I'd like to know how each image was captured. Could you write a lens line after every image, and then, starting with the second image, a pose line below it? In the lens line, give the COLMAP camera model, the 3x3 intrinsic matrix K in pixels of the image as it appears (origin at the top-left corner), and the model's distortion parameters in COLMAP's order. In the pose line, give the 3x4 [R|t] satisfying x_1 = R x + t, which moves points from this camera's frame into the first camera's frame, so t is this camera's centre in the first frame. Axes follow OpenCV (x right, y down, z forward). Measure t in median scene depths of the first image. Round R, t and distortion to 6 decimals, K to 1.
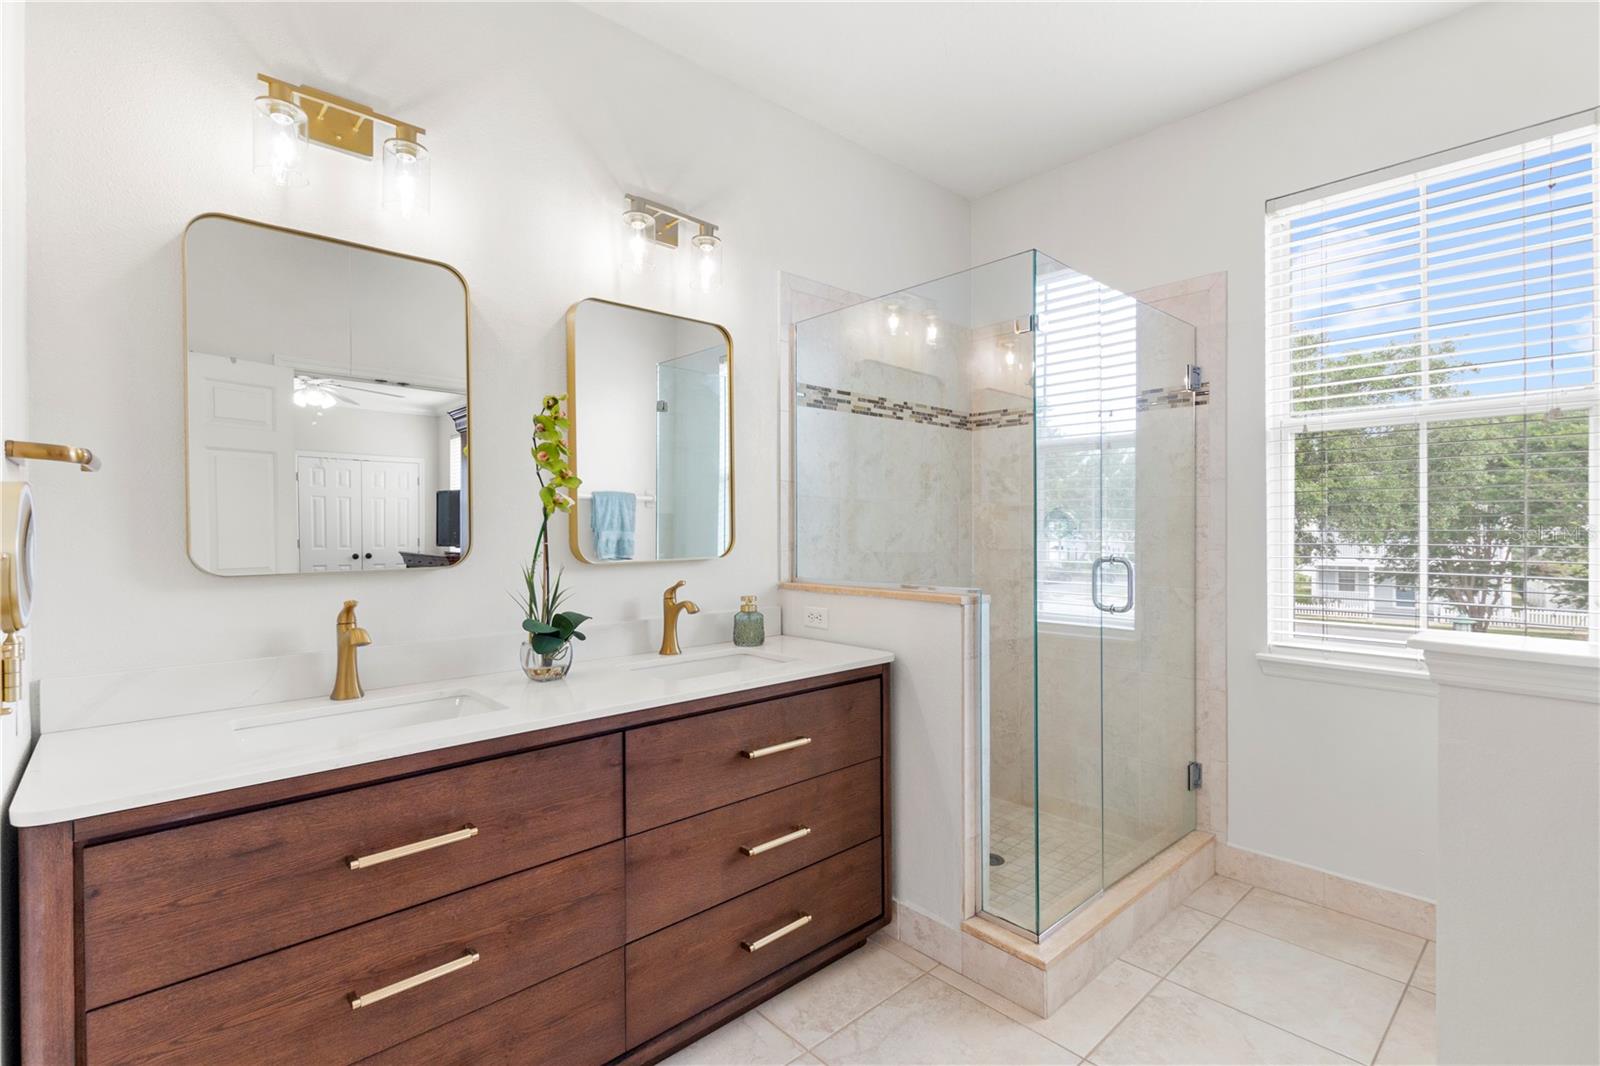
lens RADIAL K [[724.4, 0, 794.7], [0, 724.4, 537.5], [0, 0, 1]] dist [0.003317, -0.000497]
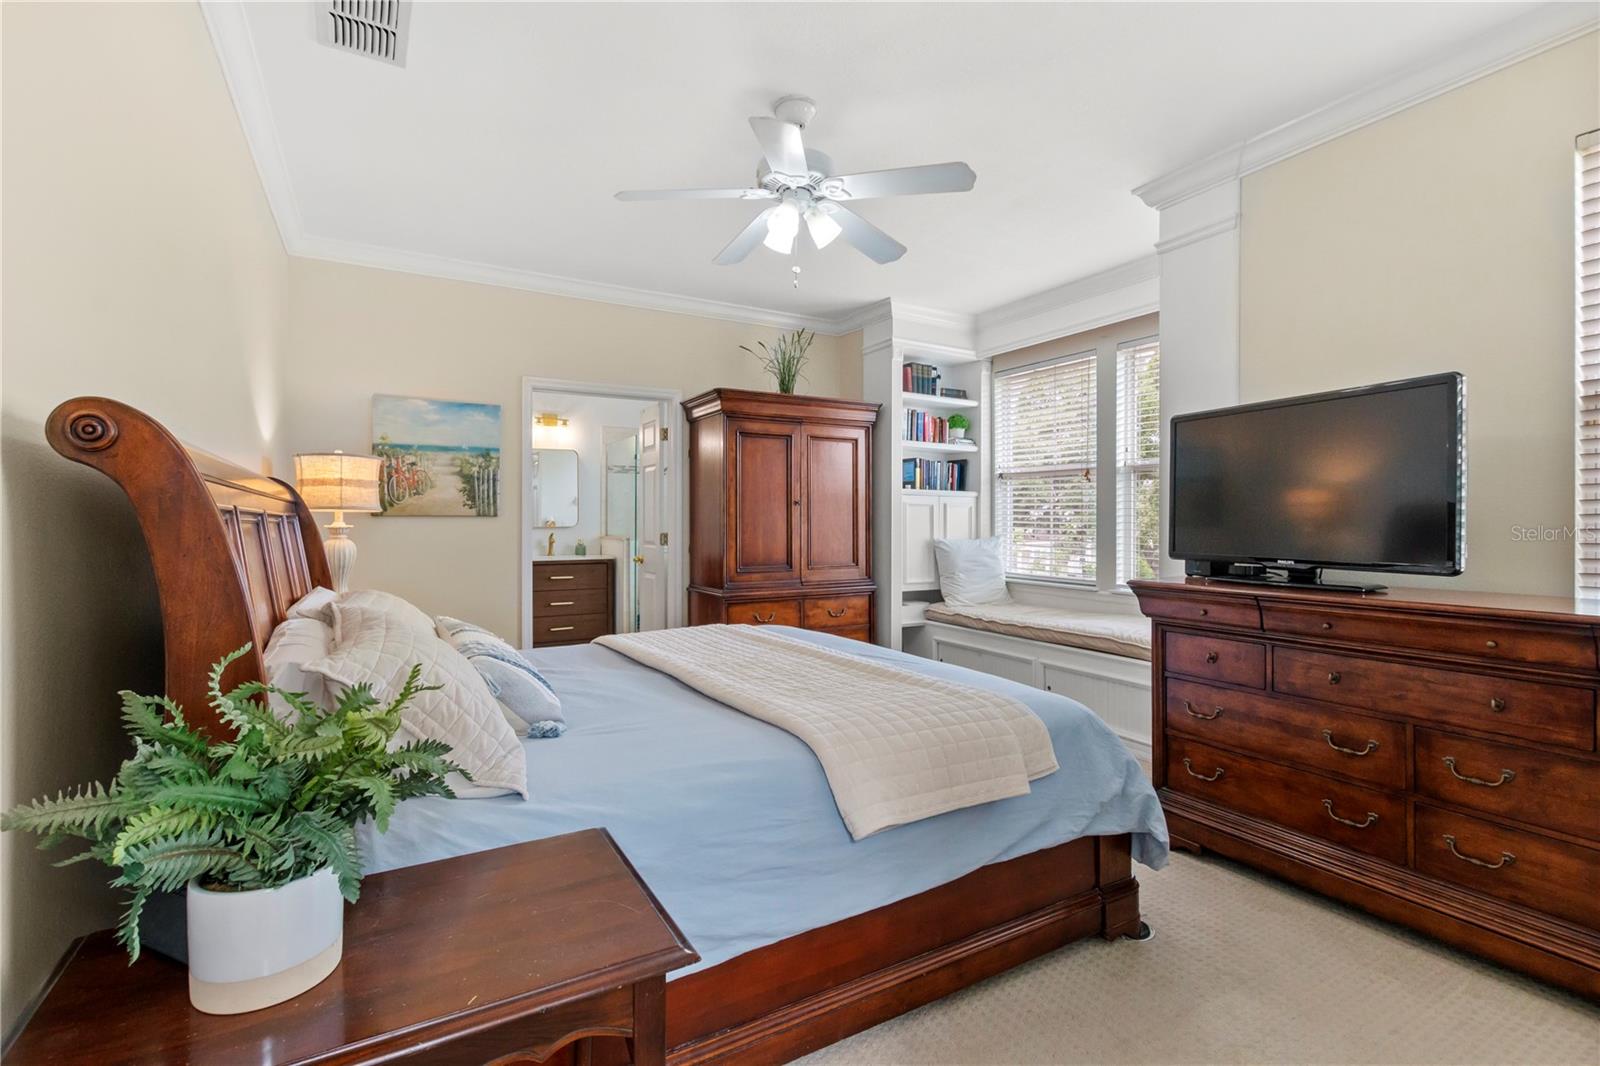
lens RADIAL K [[724.4, 0, 794.7], [0, 724.4, 537.5], [0, 0, 1]] dist [0.003317, -0.000497]
pose [[0.976851, 0.013832, -0.213473, 1.710206], [-0.010953, 0.999832, 0.014664, 0.020346], [0.213640, -0.011986, 0.976839, -2.081033]]
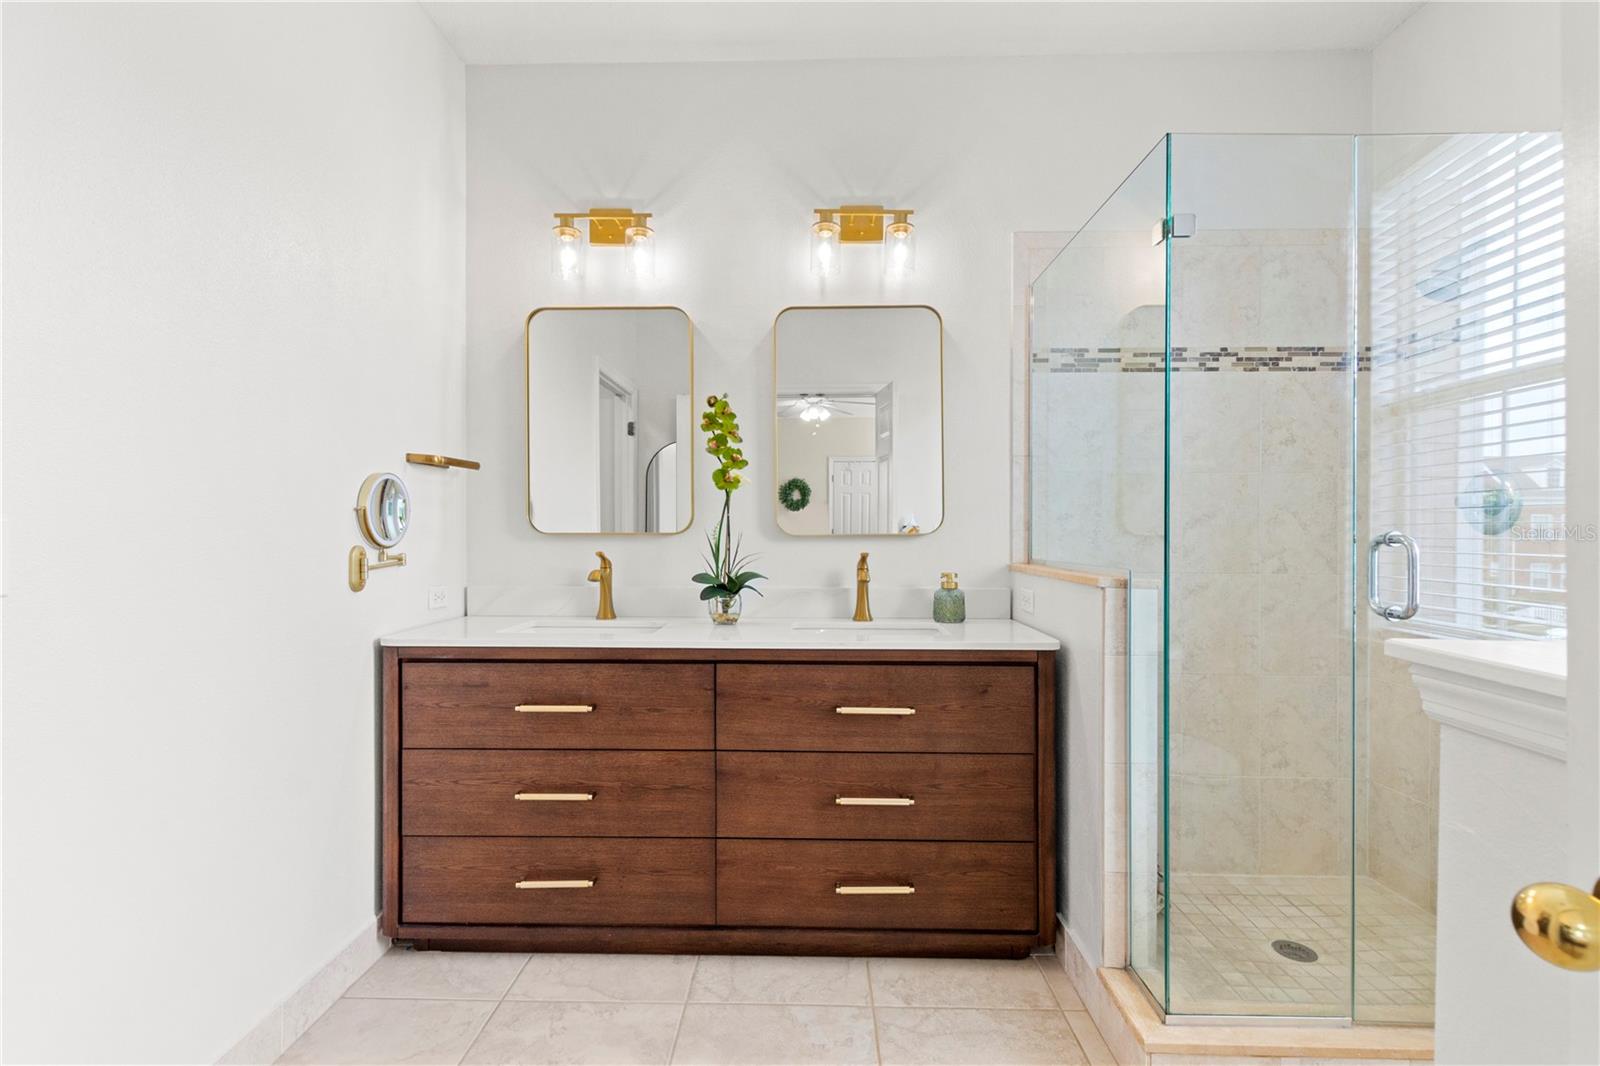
lens RADIAL K [[747.2, 0, 796.1], [0, 747.2, 531.4], [0, 0, 1]] dist [0.001723, 0.000548]
pose [[0.732128, 0.010780, -0.681081, 0.558421], [-0.014459, 0.999895, 0.000284, 0.031322], [0.681013, 0.009640, 0.732208, 0.124019]]
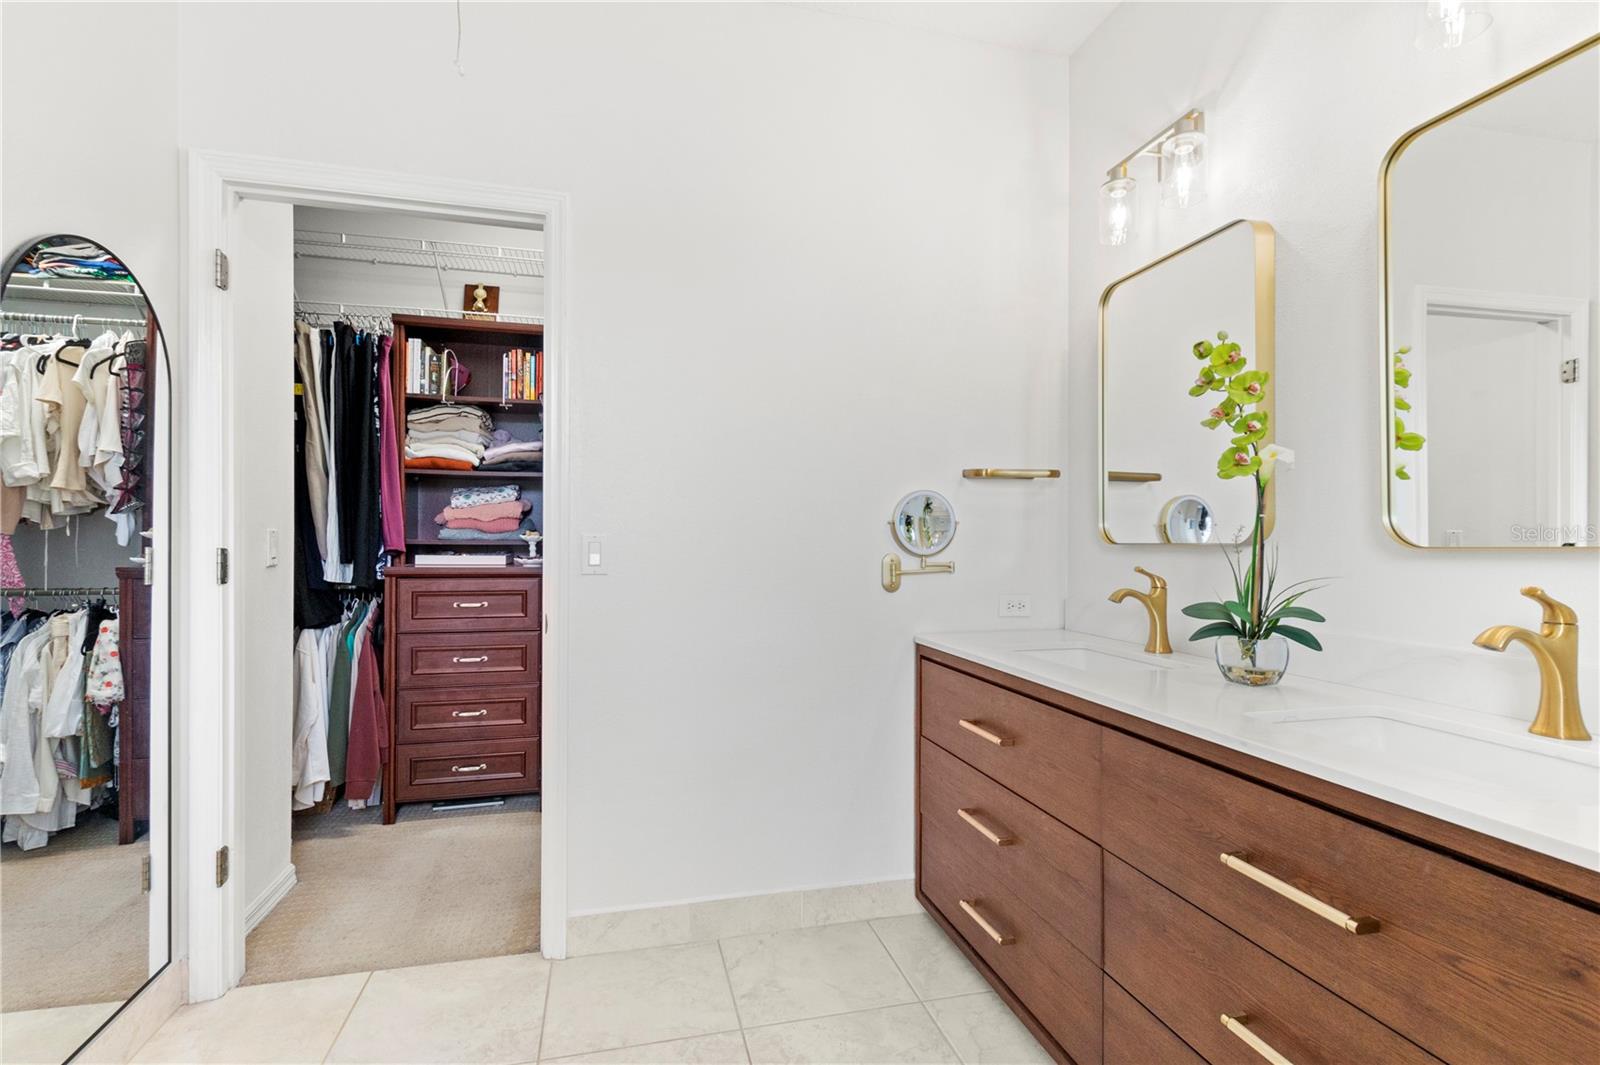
lens RADIAL K [[759.6, 0, 795.2], [0, 759.6, 536.0], [0, 0, 1]] dist [0.003913, 0.000084]
pose [[-0.483467, 0.005148, -0.875347, 0.579259], [-0.002621, 0.999970, 0.007329, 0.023688], [0.875359, 0.005837, -0.483439, 0.859788]]
